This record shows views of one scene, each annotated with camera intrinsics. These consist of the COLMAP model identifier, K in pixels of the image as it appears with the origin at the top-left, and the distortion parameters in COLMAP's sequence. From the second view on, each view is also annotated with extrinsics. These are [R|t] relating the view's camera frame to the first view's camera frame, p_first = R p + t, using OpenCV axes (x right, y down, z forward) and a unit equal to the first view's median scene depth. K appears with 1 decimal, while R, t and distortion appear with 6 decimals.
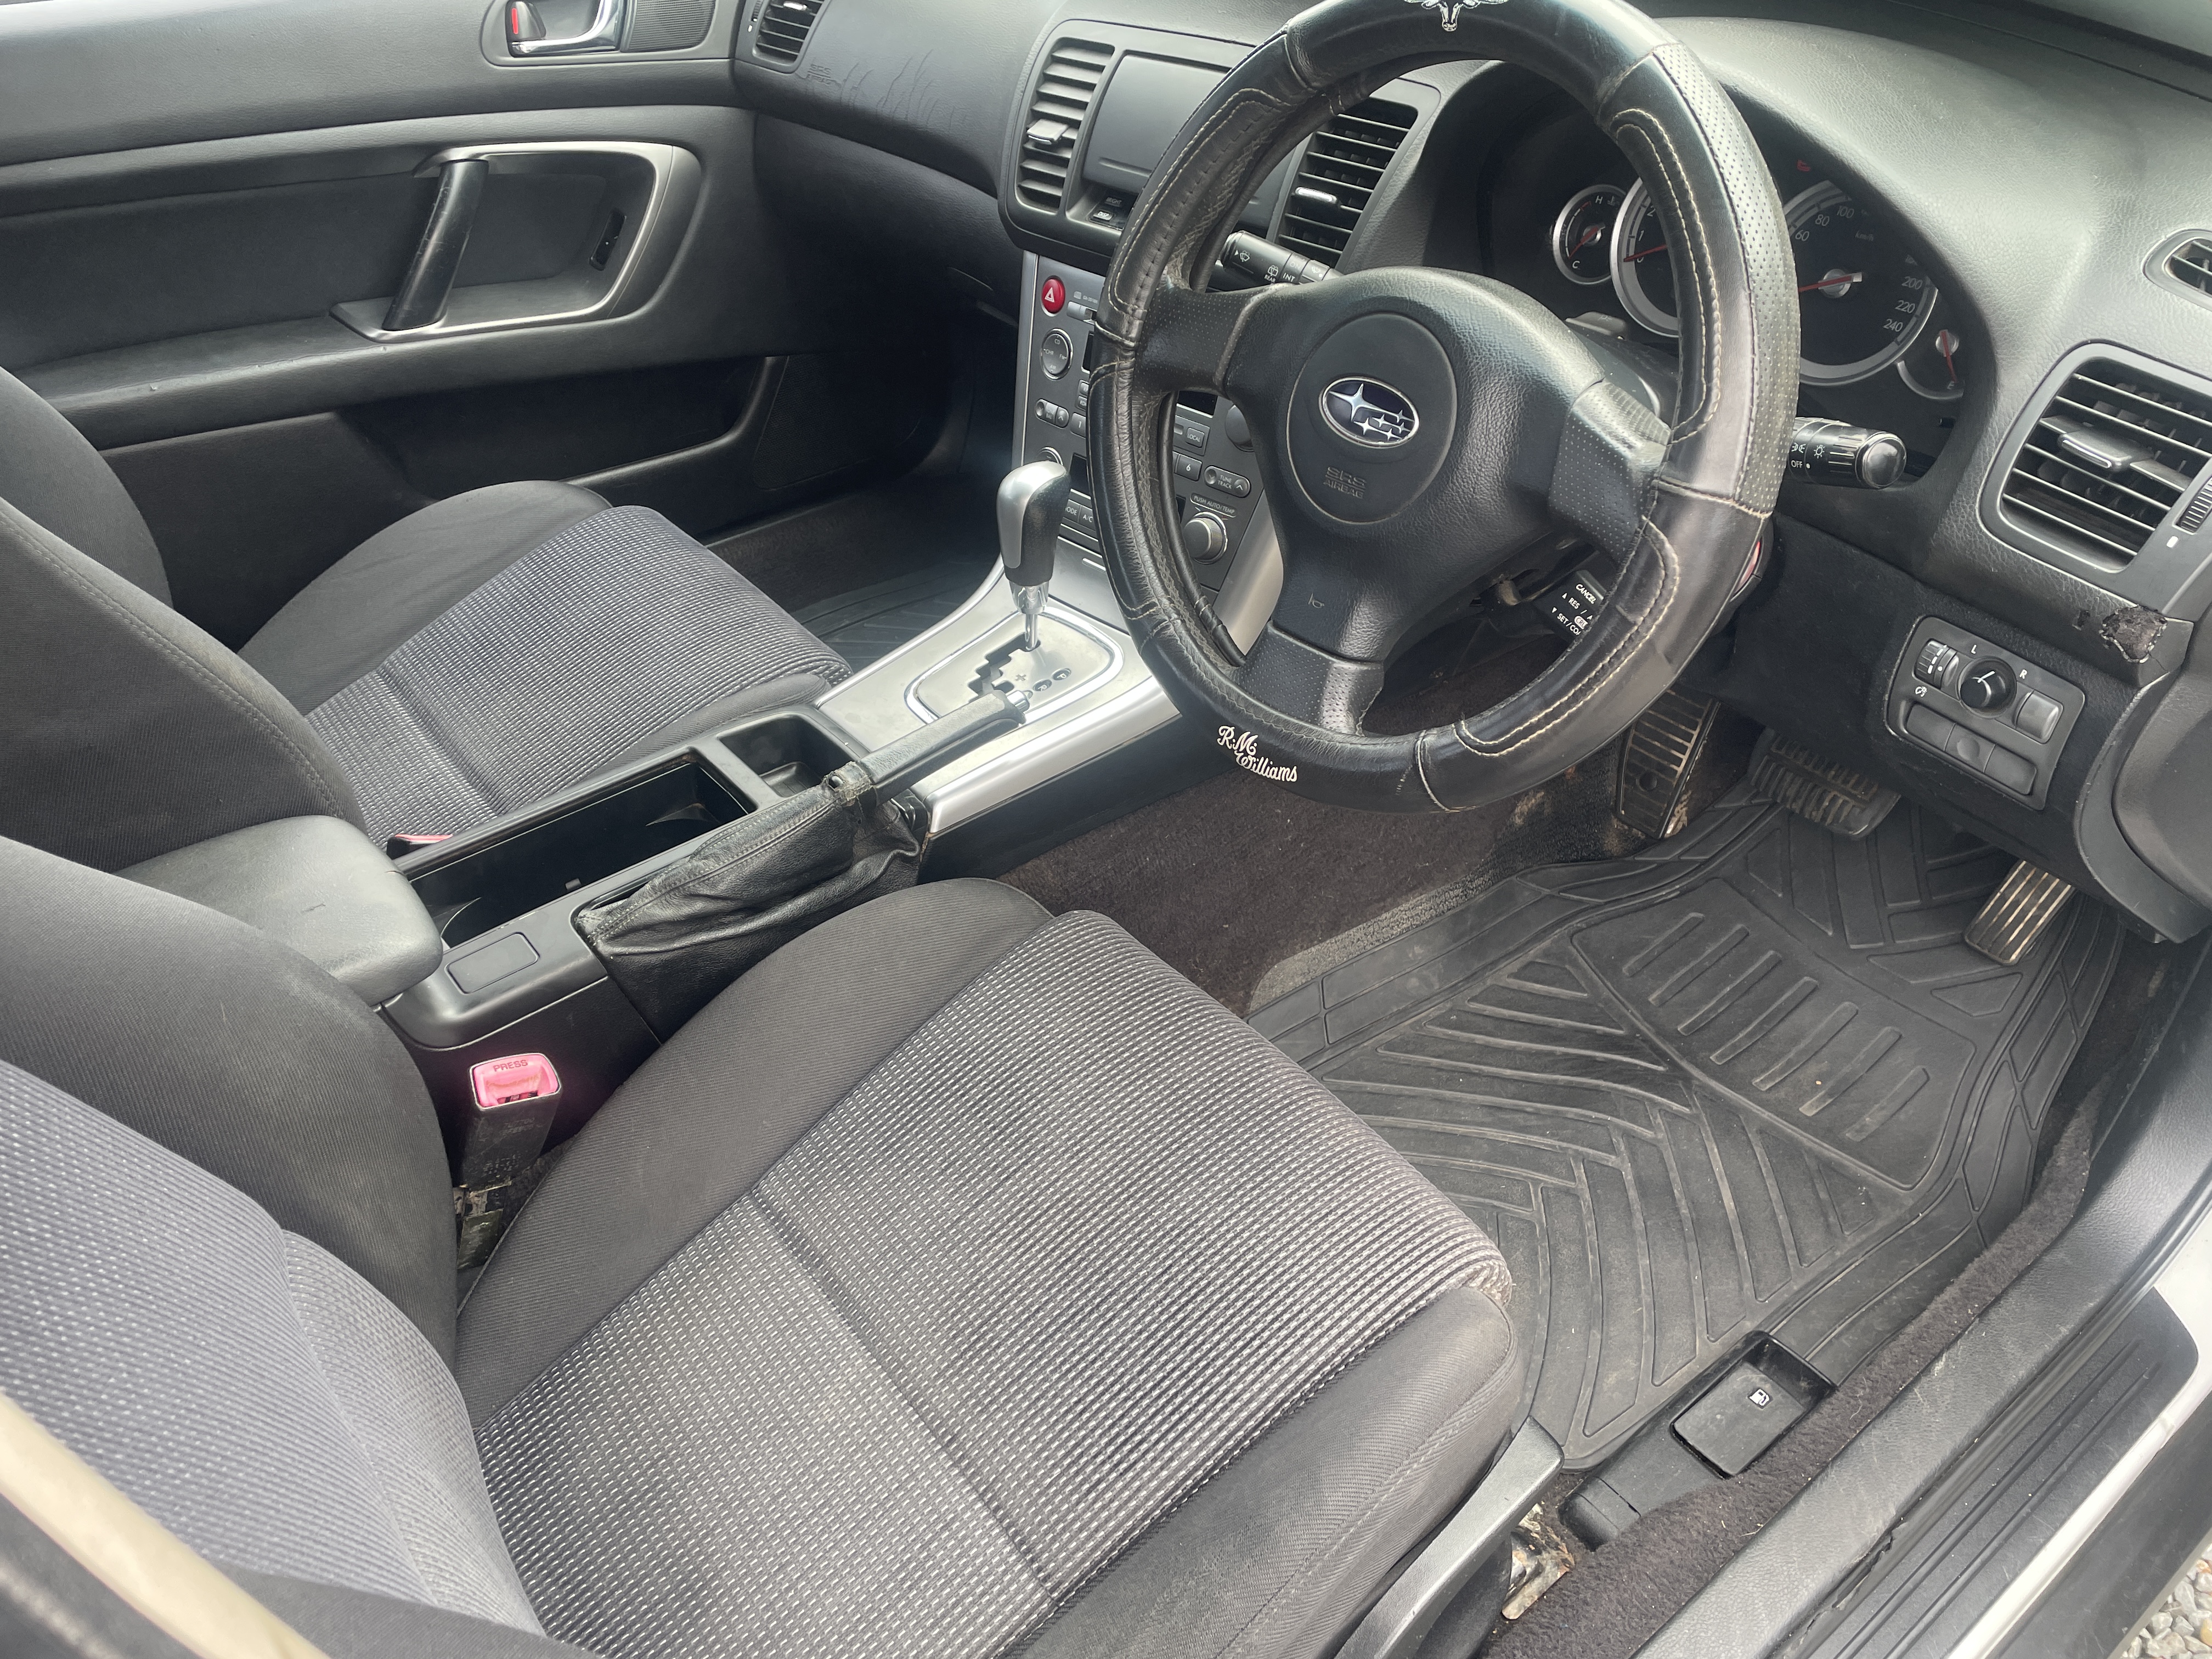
lens RADIAL K [[1672.0, 0, 1110.0], [0, 1672.0, 804.0], [0, 0, 1]] dist [0.099874, -0.146322]
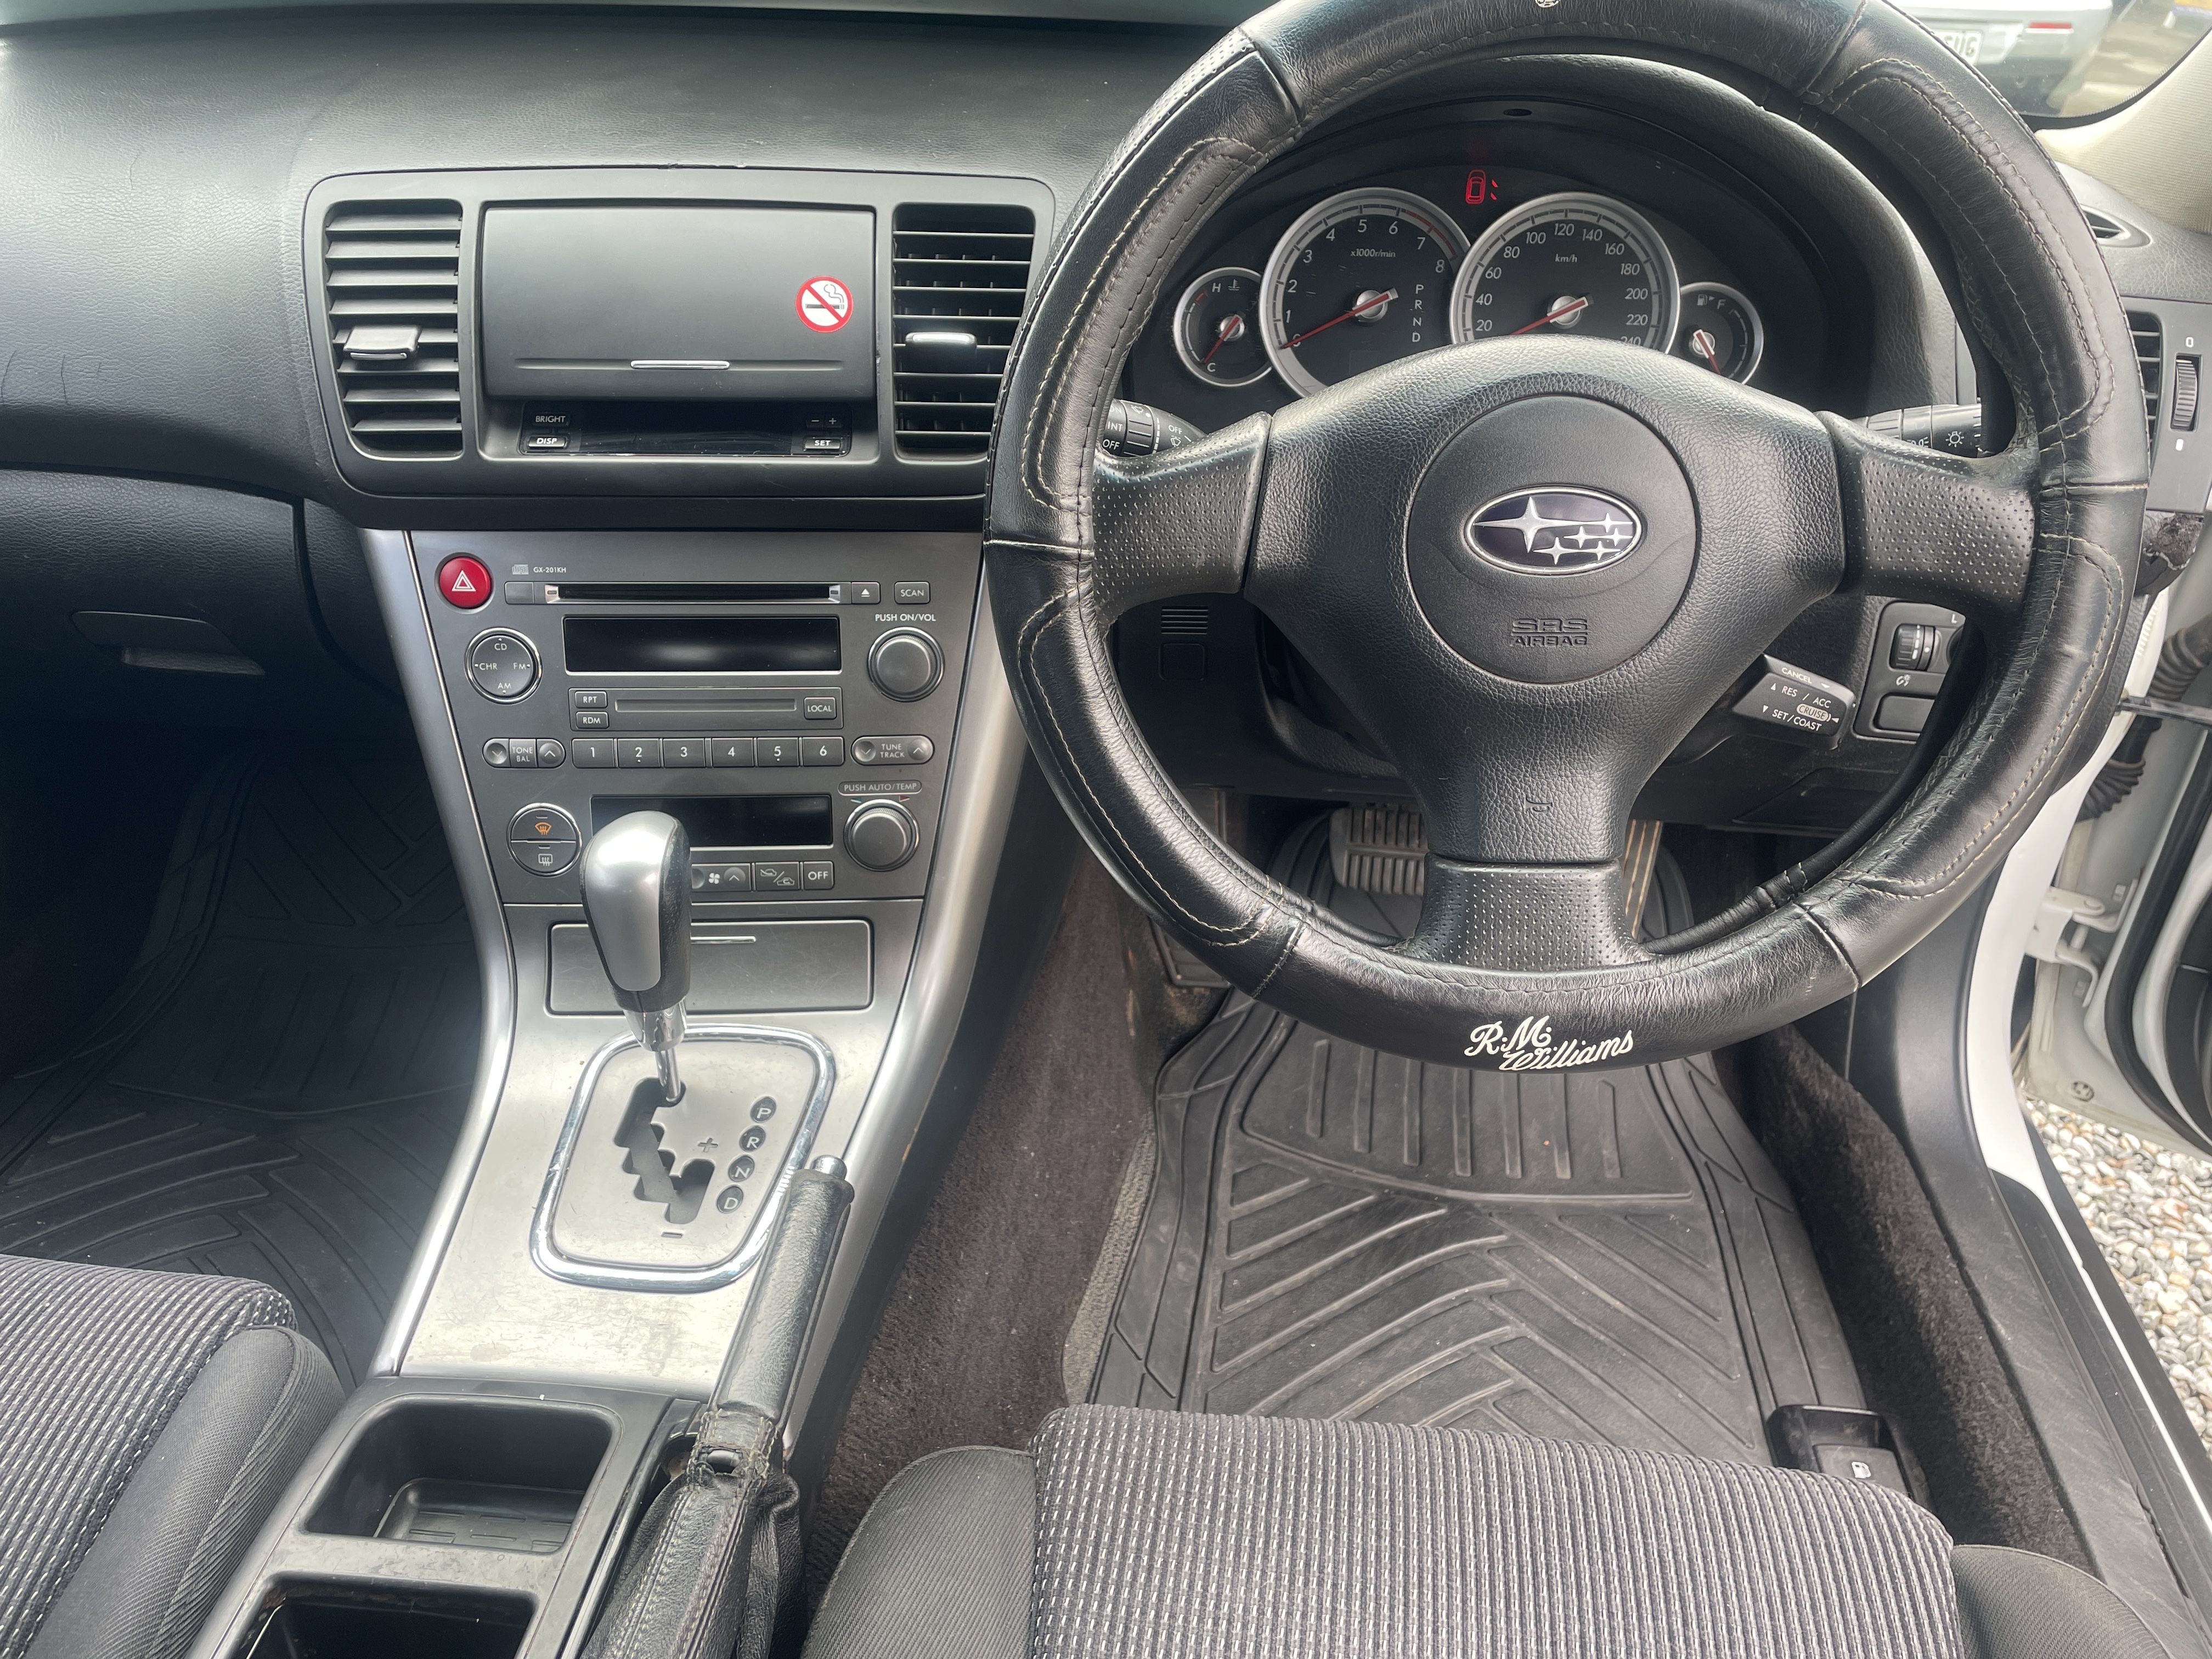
lens RADIAL K [[1672.0, 0, 1110.0], [0, 1672.0, 804.0], [0, 0, 1]] dist [0.099874, -0.146322]
pose [[0.681932, -0.335395, 0.649984, -0.320641], [0.410401, 0.911048, 0.039531, -0.156316], [-0.605425, 0.239796, 0.758919, 0.402252]]
